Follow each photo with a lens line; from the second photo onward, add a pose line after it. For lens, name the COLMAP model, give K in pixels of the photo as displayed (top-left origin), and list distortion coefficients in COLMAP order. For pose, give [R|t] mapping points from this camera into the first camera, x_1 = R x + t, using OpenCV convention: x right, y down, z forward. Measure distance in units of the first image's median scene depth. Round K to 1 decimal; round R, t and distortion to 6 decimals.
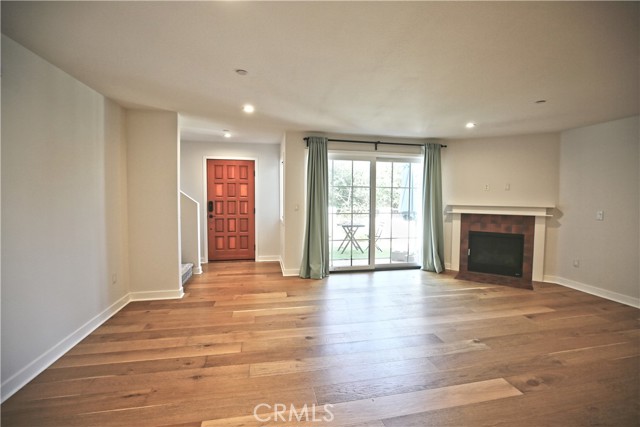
lens RADIAL K [[293.5, 0, 319.8], [0, 293.5, 214.2], [0, 0, 1]] dist [-0.018388, -0.000007]
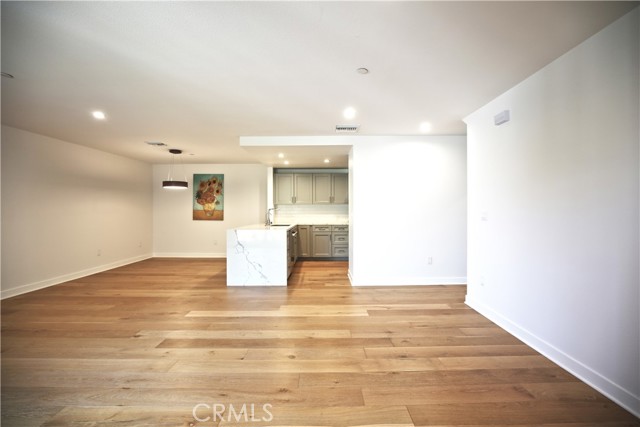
lens RADIAL K [[293.5, 0, 319.5], [0, 293.5, 211.1], [0, 0, 1]] dist [-0.018388, -0.000007]
pose [[-0.980034, -0.004633, 0.198777, -0.285179], [0.007011, 0.998302, 0.057835, -0.057094], [-0.198708, 0.058073, -0.978337, 1.787071]]
